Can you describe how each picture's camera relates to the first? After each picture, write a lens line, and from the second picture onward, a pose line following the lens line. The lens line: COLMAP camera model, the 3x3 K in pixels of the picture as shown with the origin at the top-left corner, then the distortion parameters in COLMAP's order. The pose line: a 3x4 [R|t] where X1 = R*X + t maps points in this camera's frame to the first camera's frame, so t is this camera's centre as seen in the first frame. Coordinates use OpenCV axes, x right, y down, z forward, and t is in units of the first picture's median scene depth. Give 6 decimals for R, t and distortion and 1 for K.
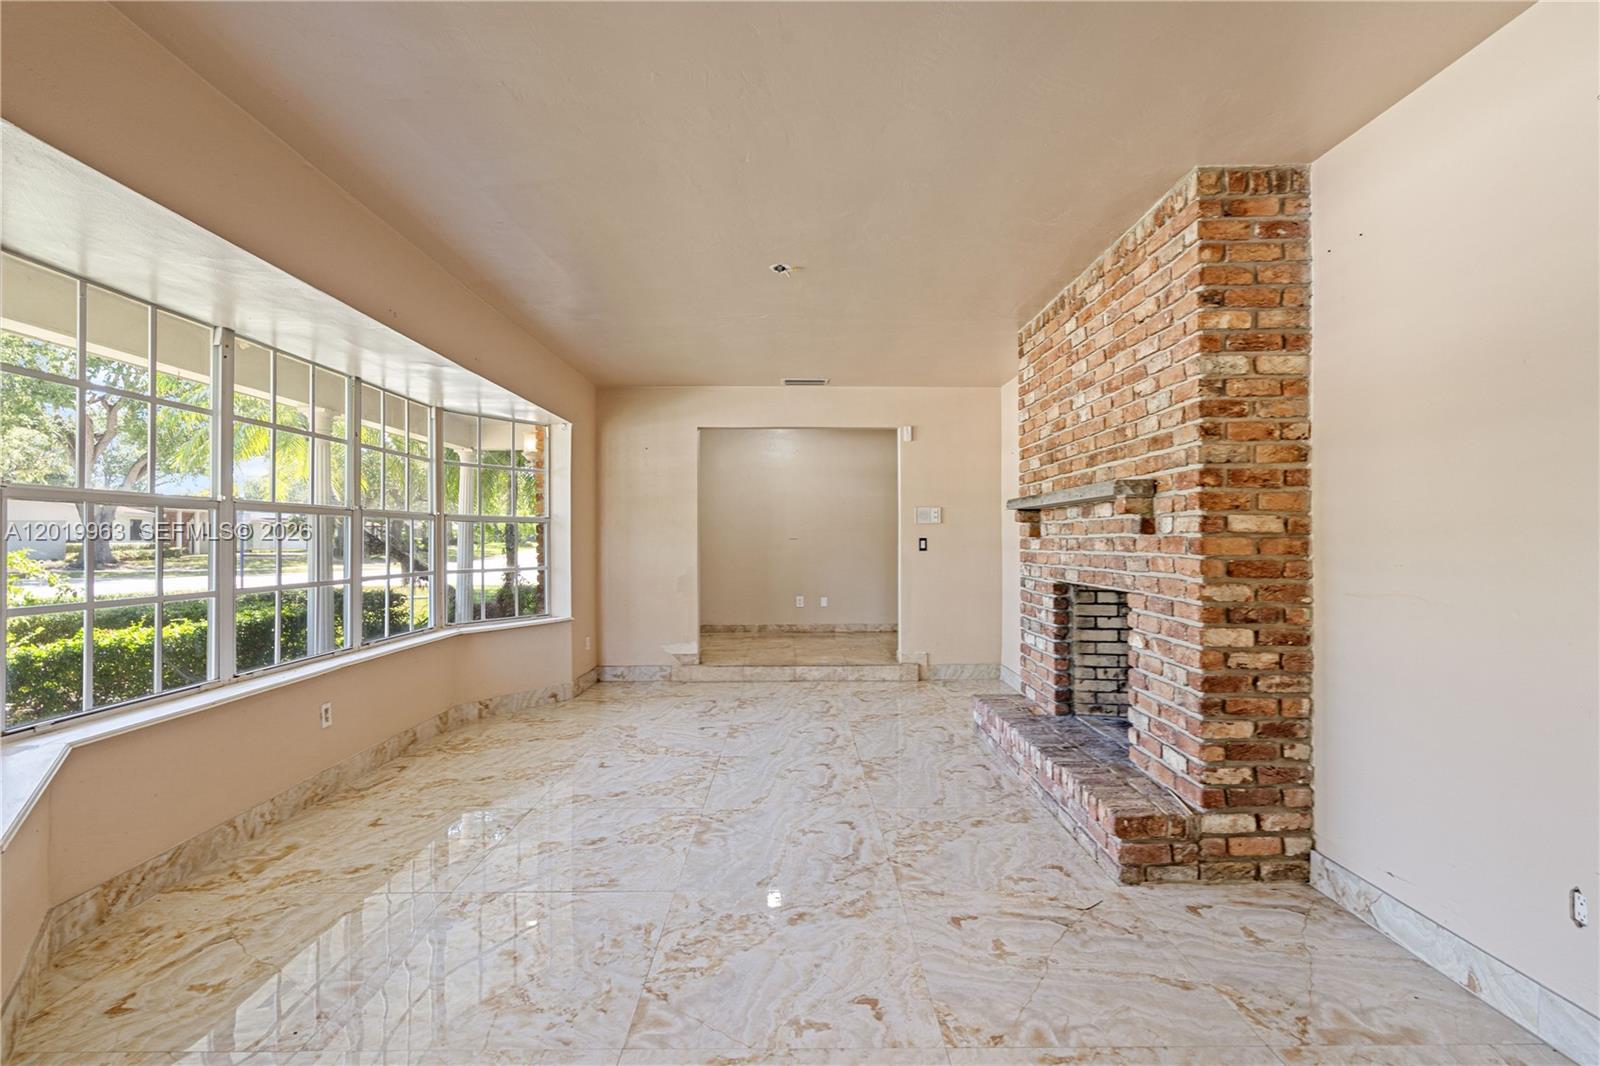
lens RADIAL K [[765.1, 0, 800.0], [0, 765.1, 533.0], [0, 0, 1]] dist [0.014344, 0.000039]
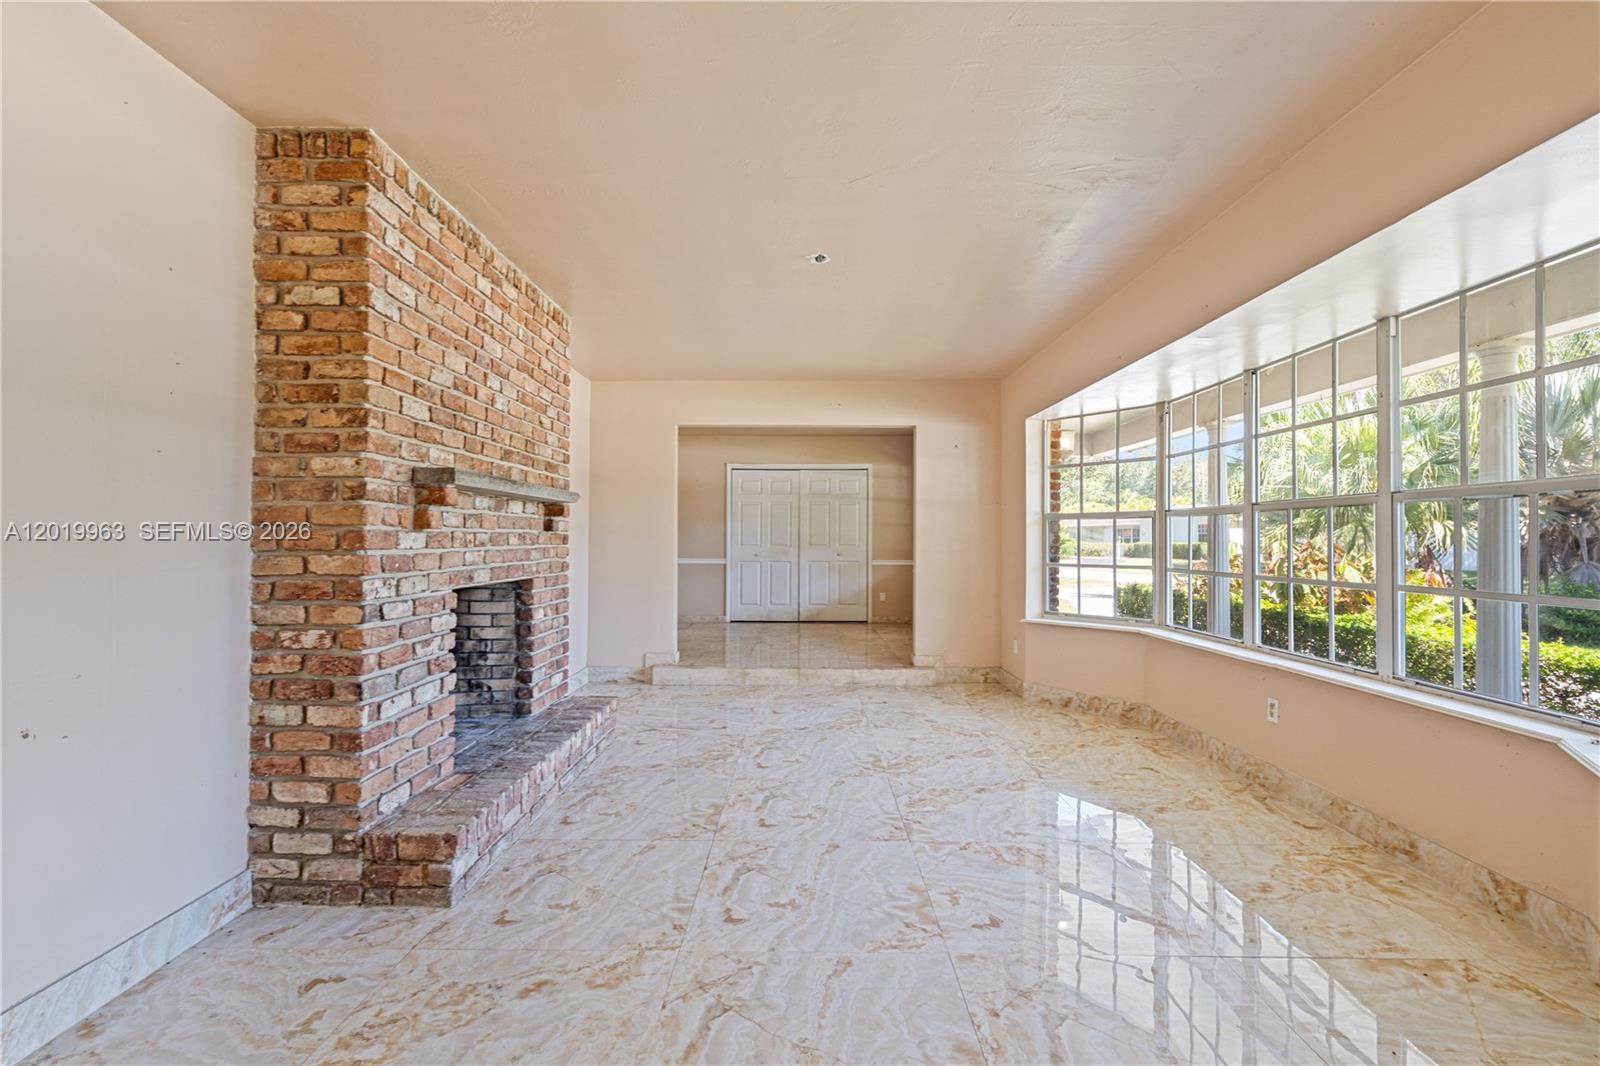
lens RADIAL K [[712.6, 0, 800.0], [0, 712.6, 533.0], [0, 0, 1]] dist [0.001746, 0.000238]
pose [[-0.999858, 0.000186, 0.016878, -0.016811], [-0.000127, 0.999829, -0.018510, 0.023822], [-0.016878, -0.018509, -0.999686, 1.946880]]
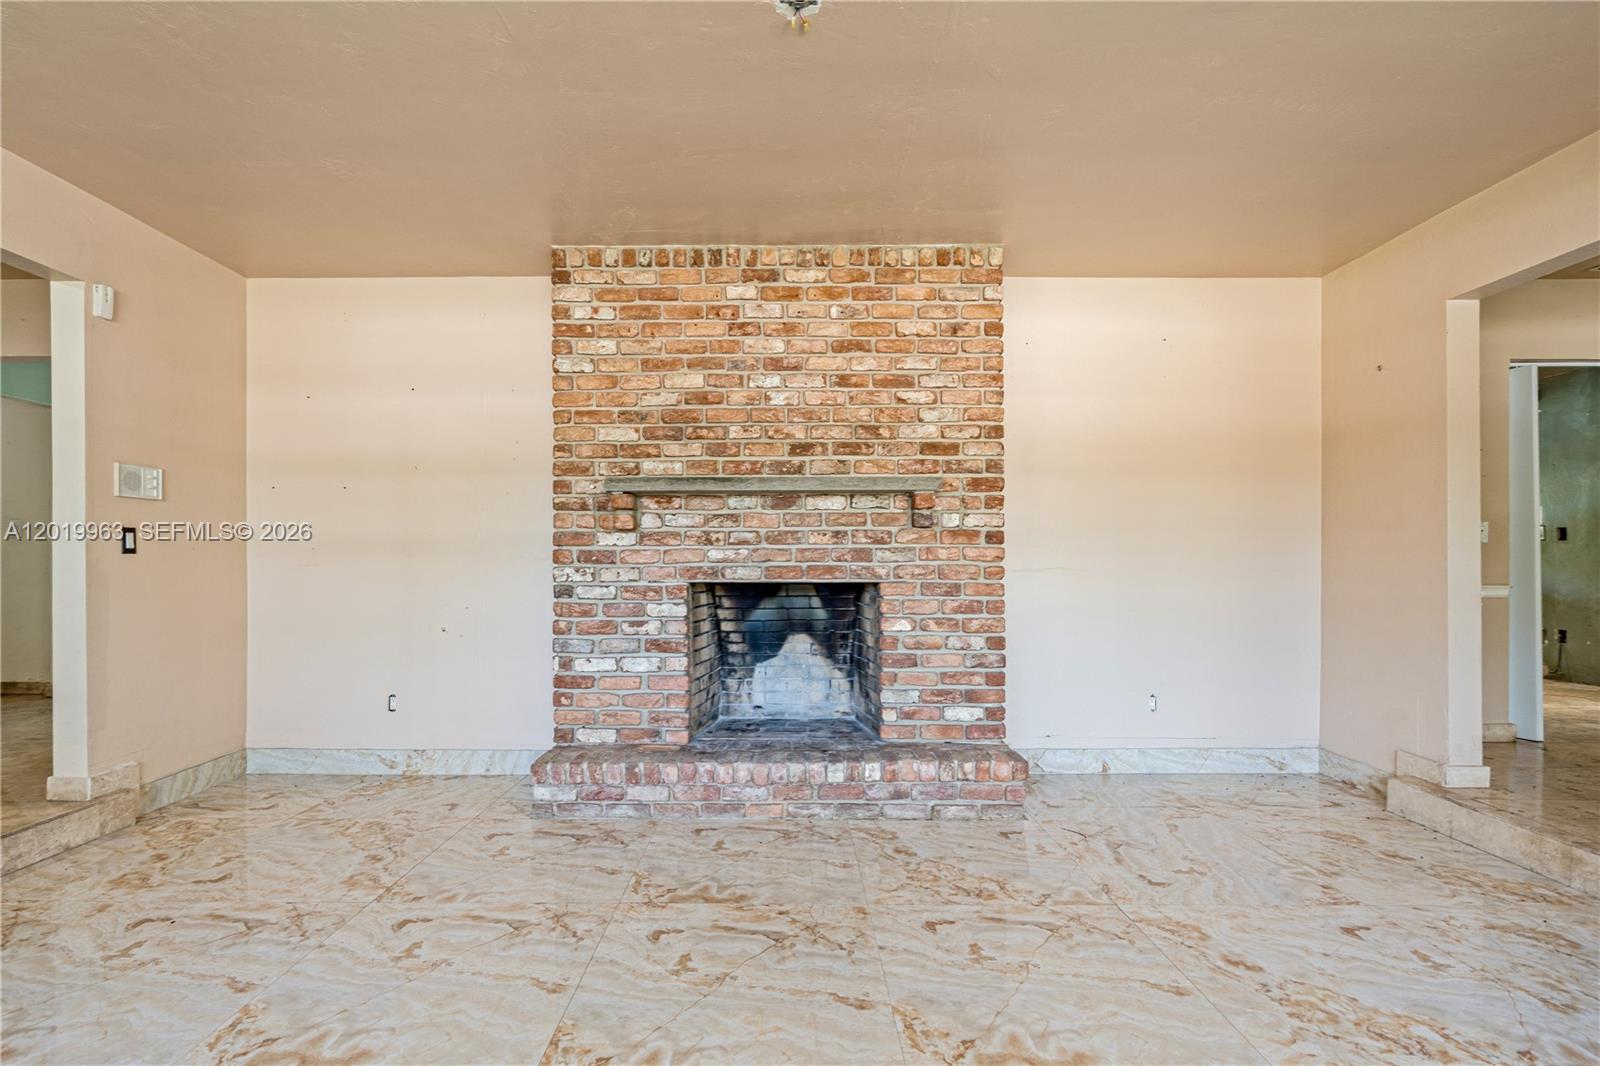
lens RADIAL K [[751.3, 0, 797.2], [0, 751.3, 561.1], [0, 0, 1]] dist [-0.003664, 0.000086]
pose [[-0.007183, 0.002987, 0.999970, -0.559768], [-0.005671, 0.999979, -0.003028, 0.047382], [-0.999958, -0.005693, -0.007166, 1.024690]]
